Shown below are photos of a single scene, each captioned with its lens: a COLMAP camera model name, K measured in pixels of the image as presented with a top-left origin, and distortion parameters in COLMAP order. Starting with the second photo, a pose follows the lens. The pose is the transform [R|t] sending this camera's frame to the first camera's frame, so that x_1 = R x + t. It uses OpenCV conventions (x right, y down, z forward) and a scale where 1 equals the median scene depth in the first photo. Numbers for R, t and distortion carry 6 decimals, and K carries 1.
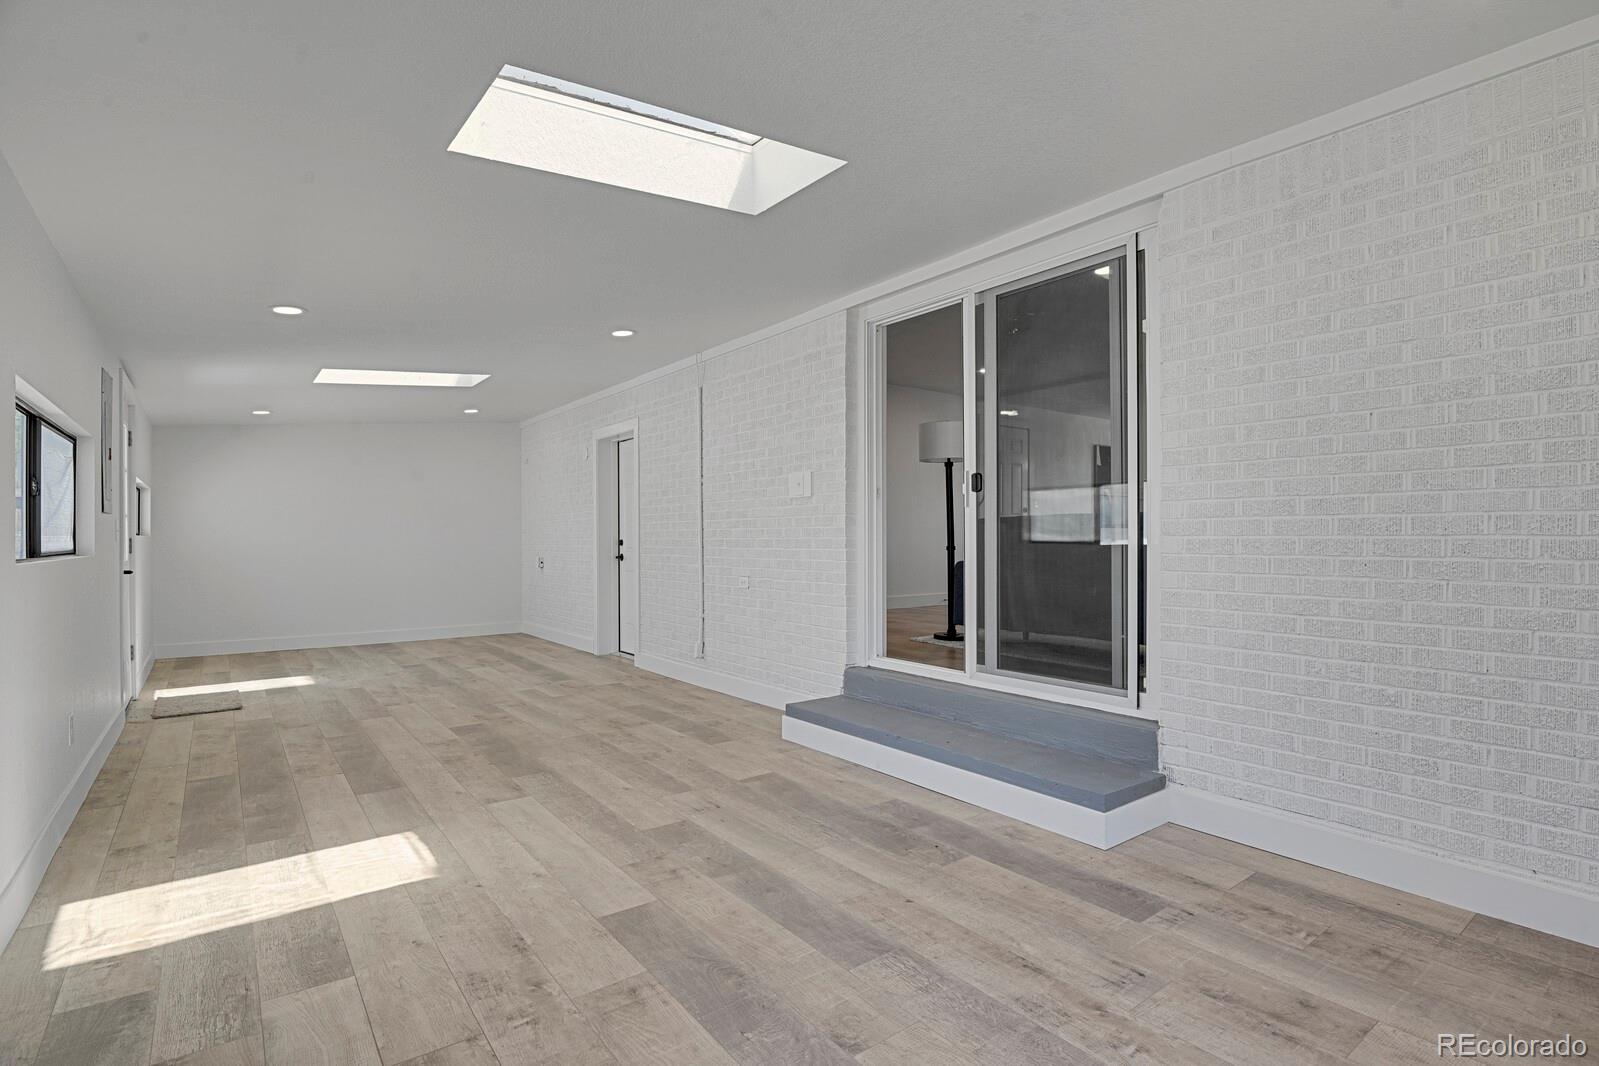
lens RADIAL K [[784.7, 0, 812.2], [0, 784.7, 533.3], [0, 0, 1]] dist [-0.026470, -0.004010]
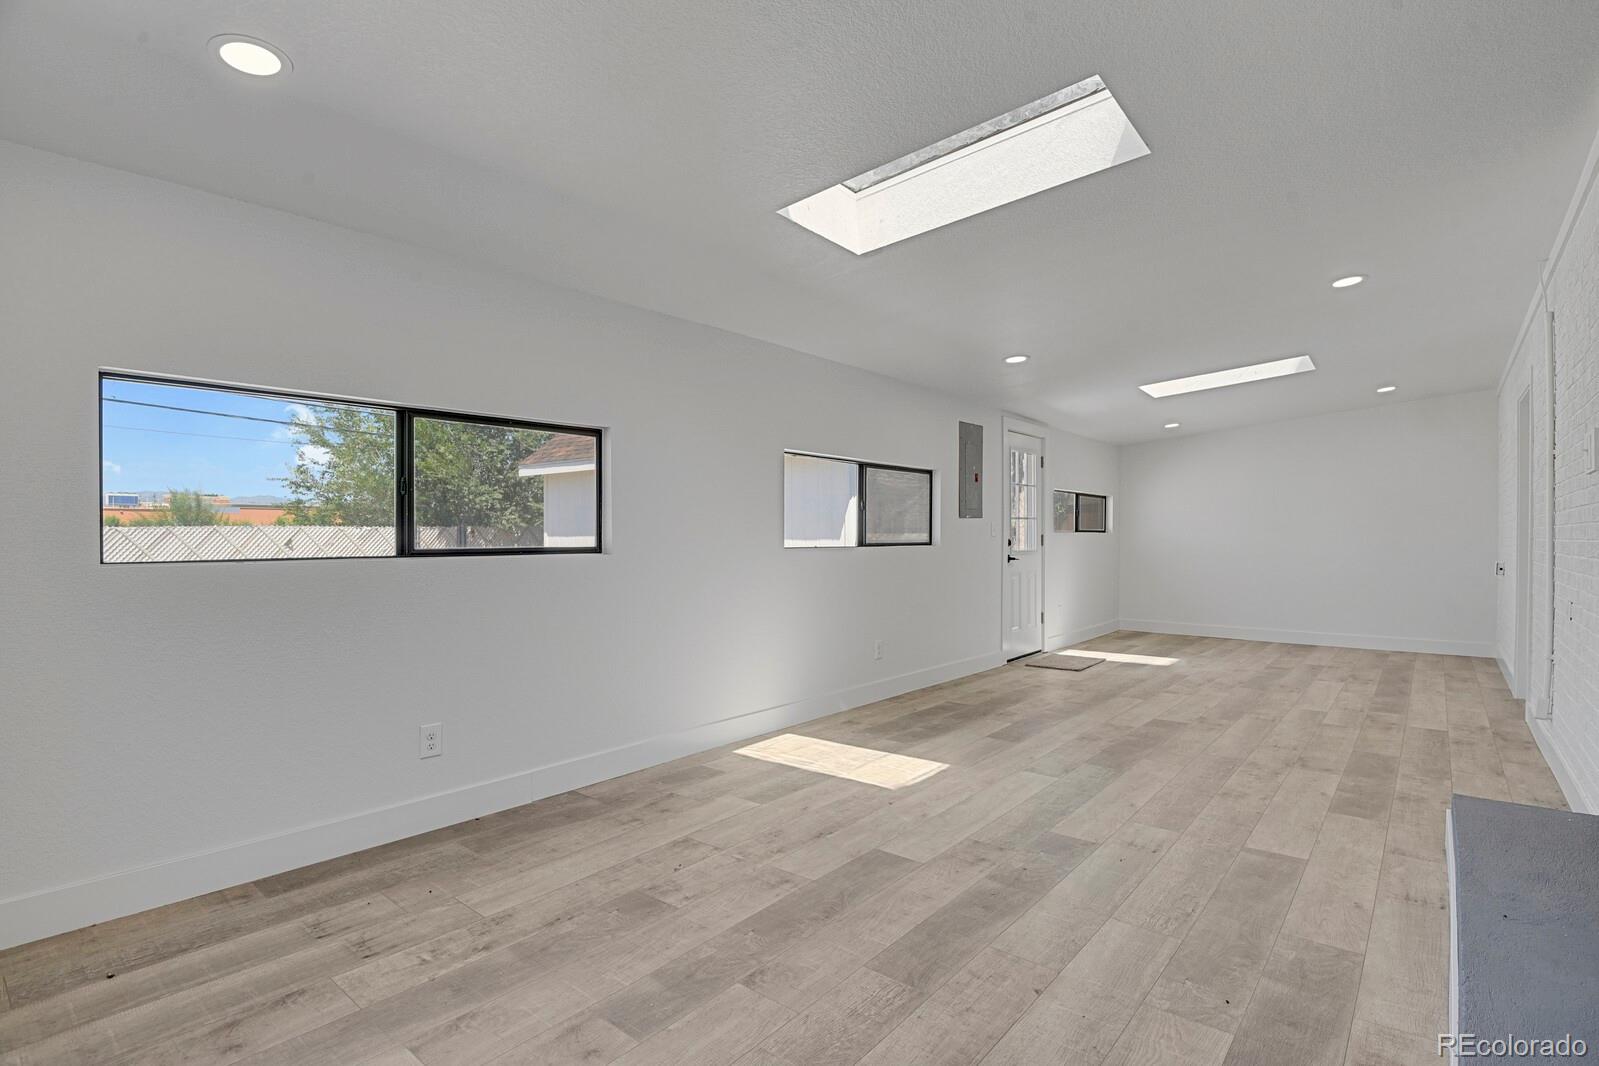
lens RADIAL K [[784.7, 0, 797.4], [0, 784.7, 539.7], [0, 0, 1]] dist [-0.026470, -0.004010]
pose [[0.223574, 0.014772, -0.974575, 0.738758], [-0.001184, 0.999889, 0.014884, -0.008614], [0.974686, -0.002174, 0.223567, 0.503171]]
